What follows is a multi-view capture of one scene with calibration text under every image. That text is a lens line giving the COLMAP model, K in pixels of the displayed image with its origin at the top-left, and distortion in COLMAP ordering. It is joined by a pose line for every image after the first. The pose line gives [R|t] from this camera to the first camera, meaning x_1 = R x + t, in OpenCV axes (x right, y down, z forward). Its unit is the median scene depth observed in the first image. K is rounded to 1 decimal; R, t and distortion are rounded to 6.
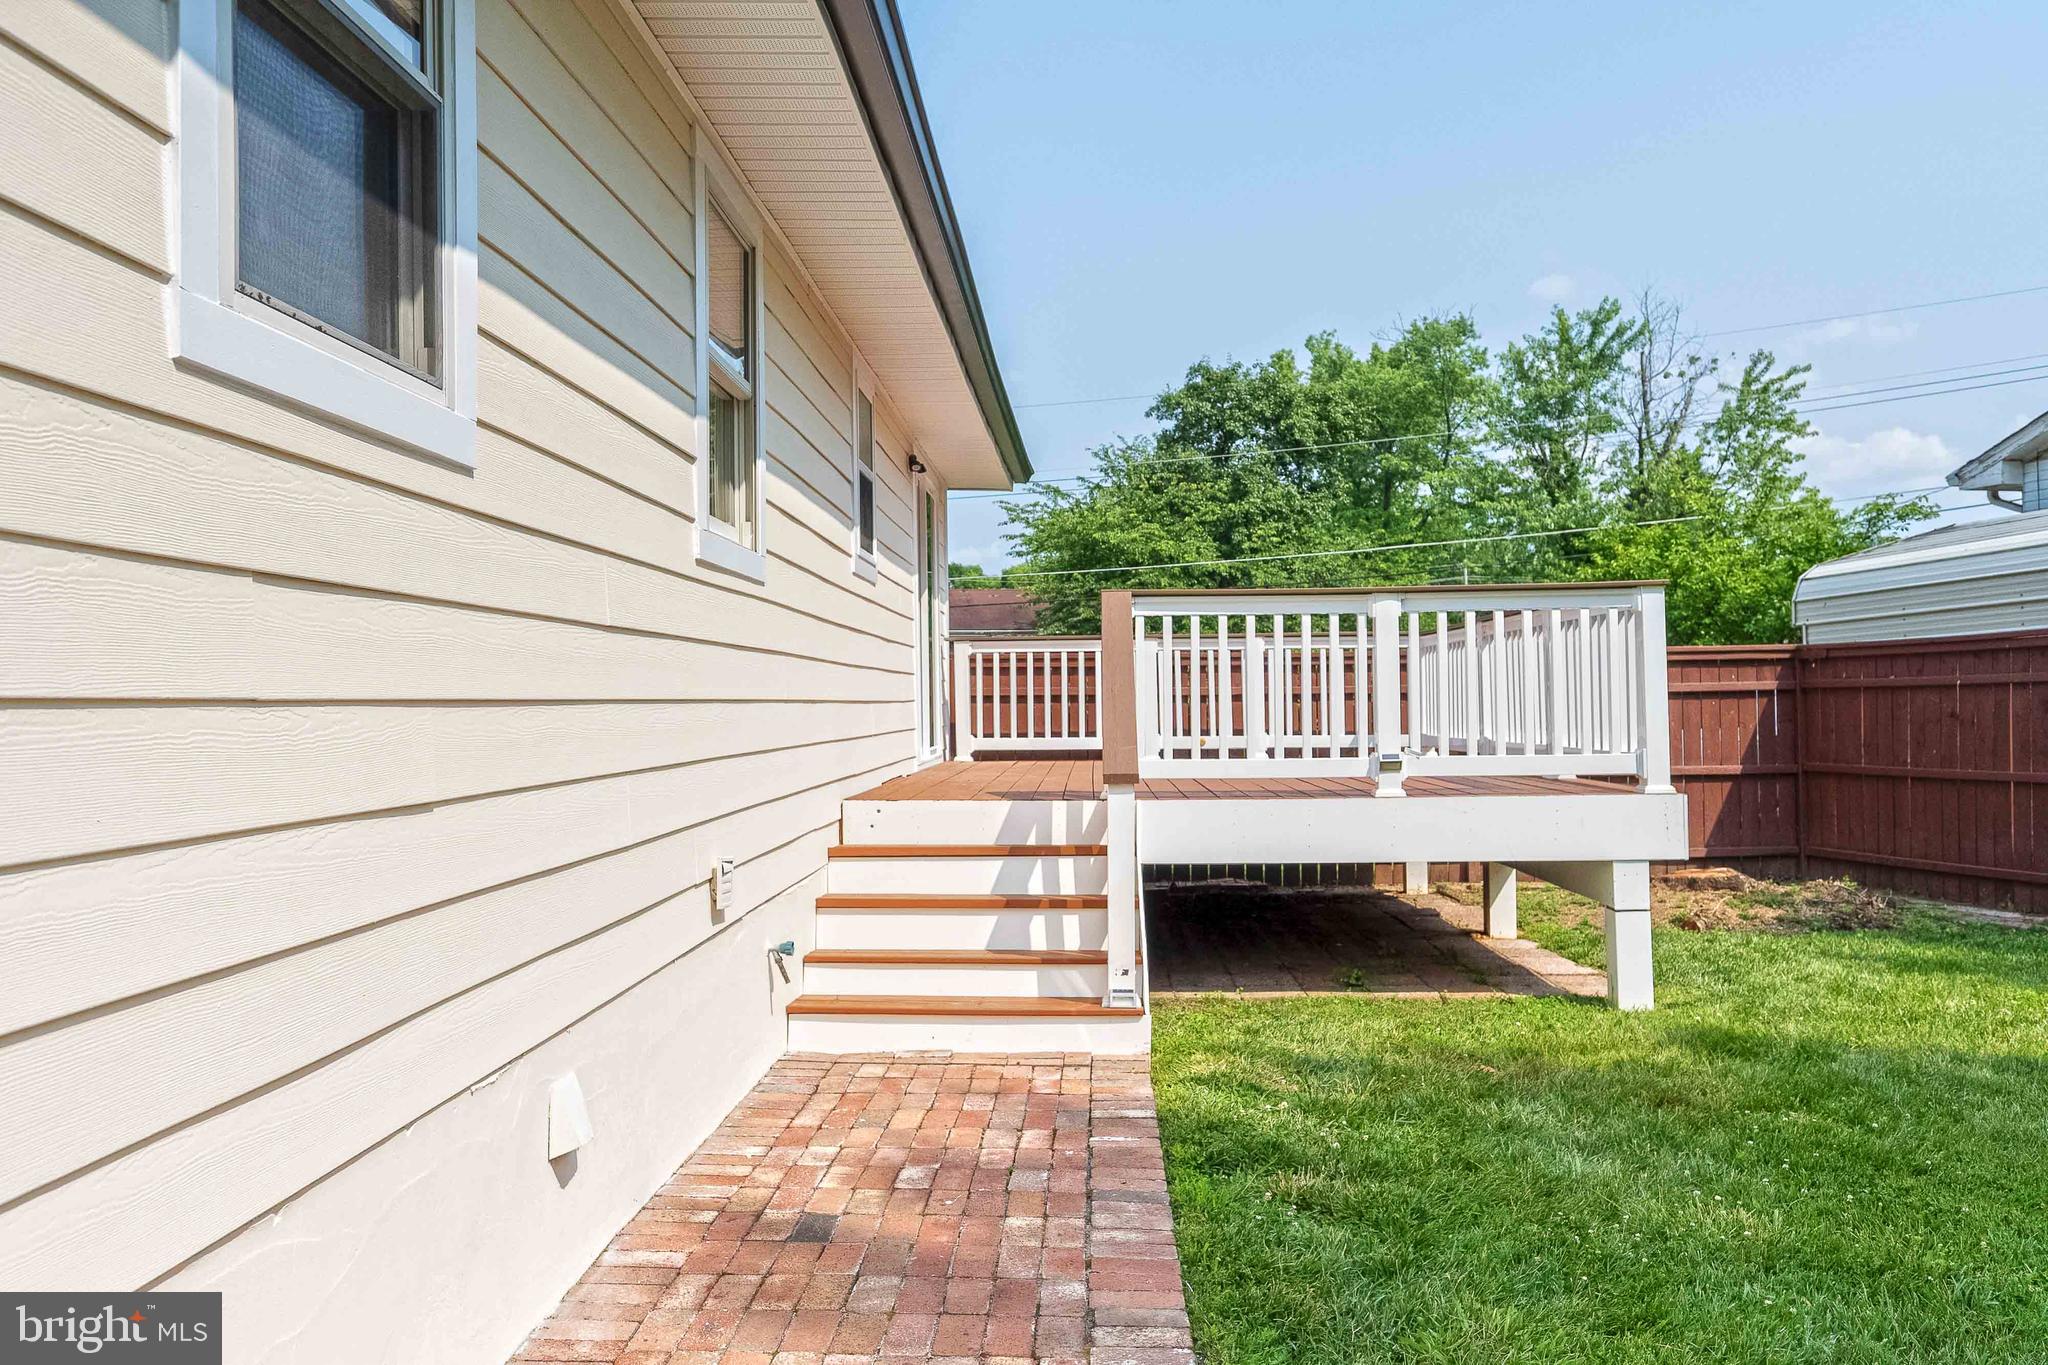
lens RADIAL K [[1541.8, 0, 1029.4], [0, 1541.8, 683.4], [0, 0, 1]] dist [-0.004129, -0.002957]
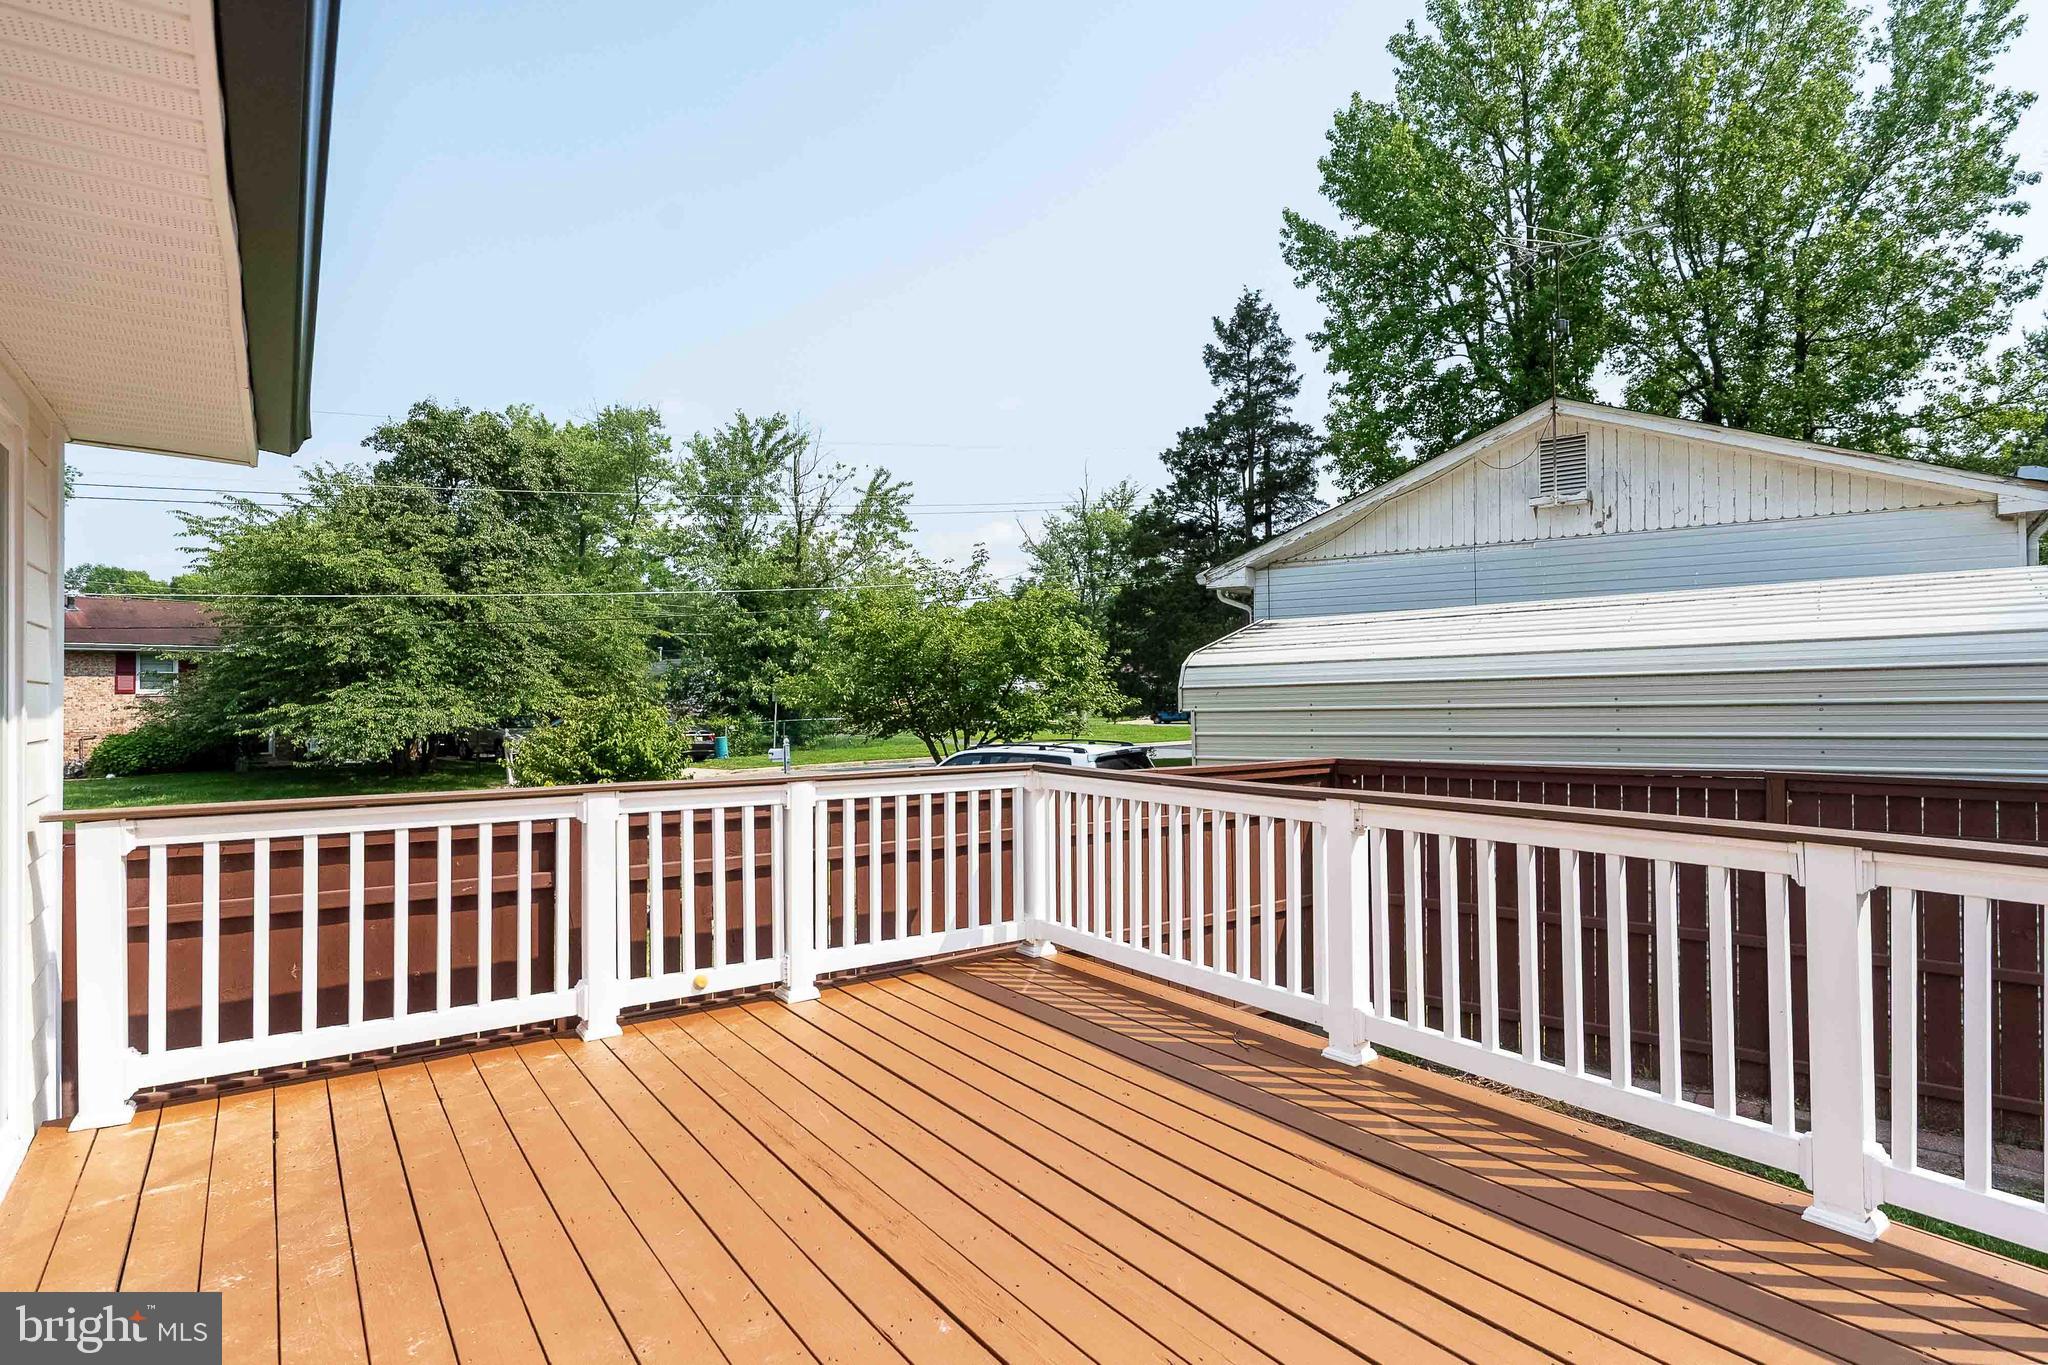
lens RADIAL K [[1058.2, 0, 1067.6], [0, 1058.2, 680.4], [0, 0, 1]] dist [-0.013606, -0.000665]
pose [[0.770060, 0.016596, 0.637756, -0.006599], [-0.013823, 0.999861, -0.009328, -0.017220], [-0.637822, -0.001633, 0.770182, 0.169847]]
